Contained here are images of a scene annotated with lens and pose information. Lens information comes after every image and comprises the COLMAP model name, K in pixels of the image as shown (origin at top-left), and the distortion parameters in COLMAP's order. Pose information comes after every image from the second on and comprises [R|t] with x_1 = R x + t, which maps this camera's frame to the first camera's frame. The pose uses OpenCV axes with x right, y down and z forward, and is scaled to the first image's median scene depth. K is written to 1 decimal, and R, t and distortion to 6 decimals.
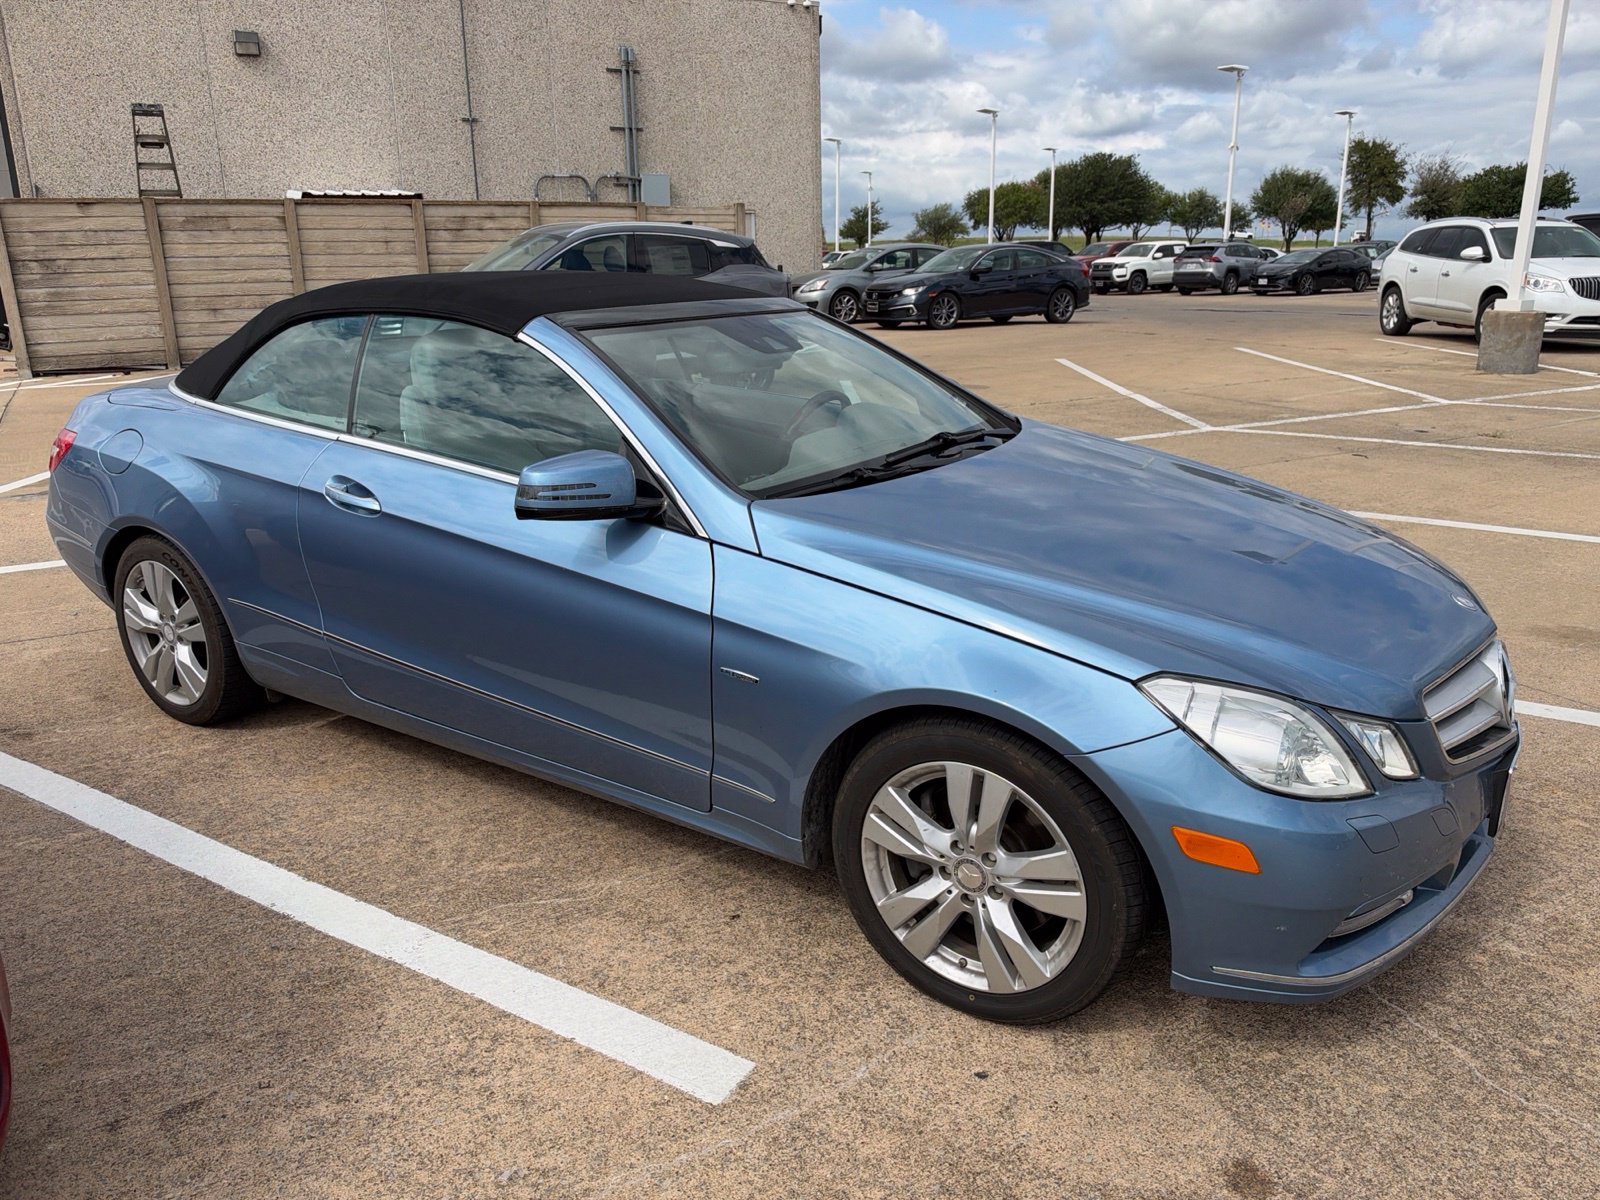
lens RADIAL K [[1200.4, 0, 801.6], [0, 1200.4, 604.6], [0, 0, 1]] dist [-0.008749, -0.005882]
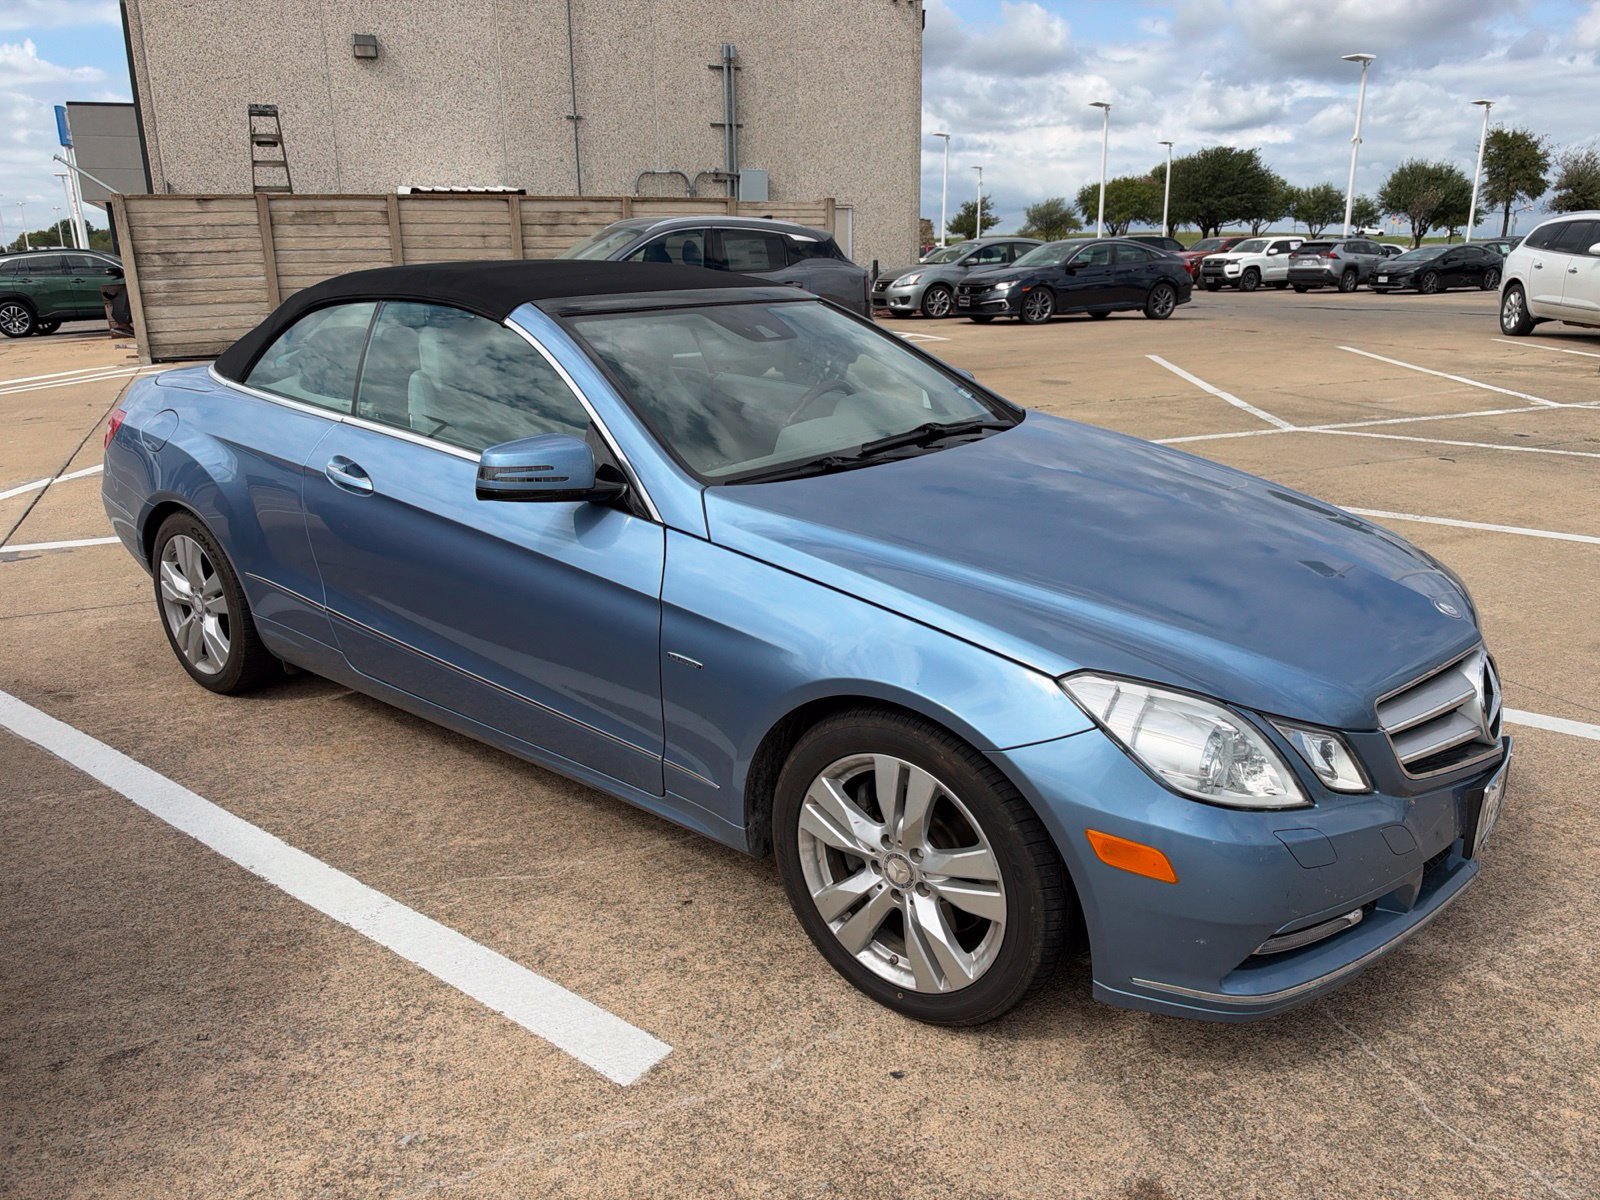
lens RADIAL K [[1200.4, 0, 788.5], [0, 1200.4, 595.8], [0, 0, 1]] dist [-0.008749, -0.005882]
pose [[0.994824, 0.028857, -0.097428, 0.113236], [-0.029229, 0.999570, -0.002387, 0.004398], [0.097317, 0.005223, 0.995240, 0.010243]]
